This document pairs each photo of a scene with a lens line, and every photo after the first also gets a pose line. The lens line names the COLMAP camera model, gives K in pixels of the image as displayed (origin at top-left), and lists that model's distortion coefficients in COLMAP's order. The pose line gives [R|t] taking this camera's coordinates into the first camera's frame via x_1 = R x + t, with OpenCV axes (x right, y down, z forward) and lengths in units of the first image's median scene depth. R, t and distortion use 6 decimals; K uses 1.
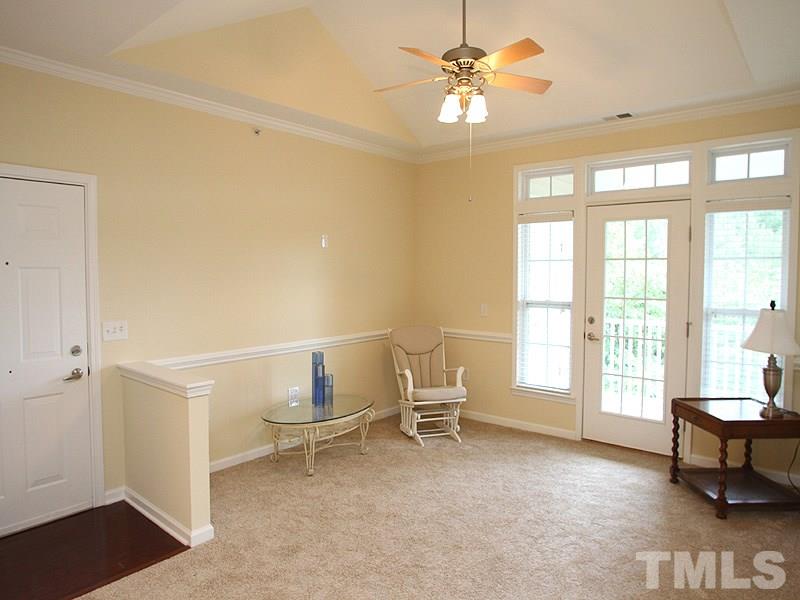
lens RADIAL K [[536.4, 0, 395.6], [0, 536.4, 299.9], [0, 0, 1]] dist [-0.011486, 0.011364]
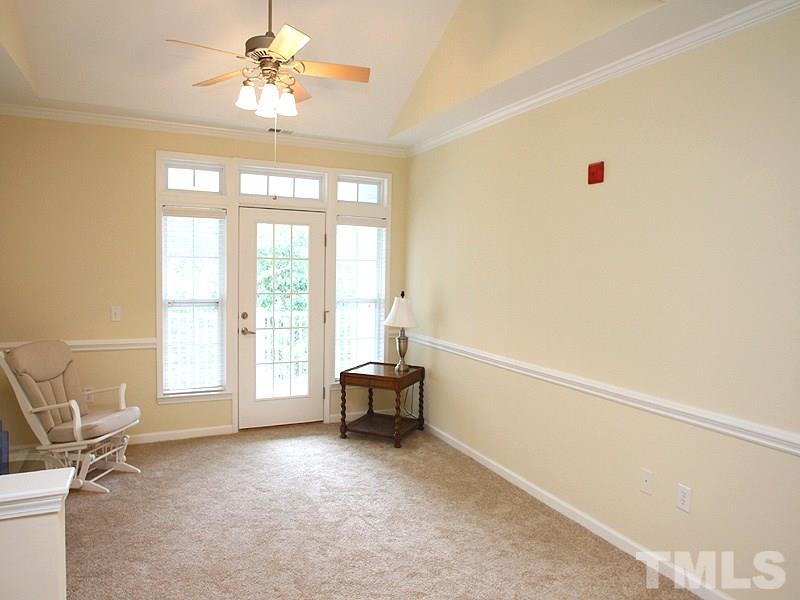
lens RADIAL K [[536.4, 0, 395.9], [0, 536.4, 296.6], [0, 0, 1]] dist [-0.011486, 0.011364]
pose [[0.440431, -0.043196, 0.896747, -0.460087], [0.034048, 0.998927, 0.031395, -0.022817], [-0.897141, 0.016705, 0.441429, 0.276630]]
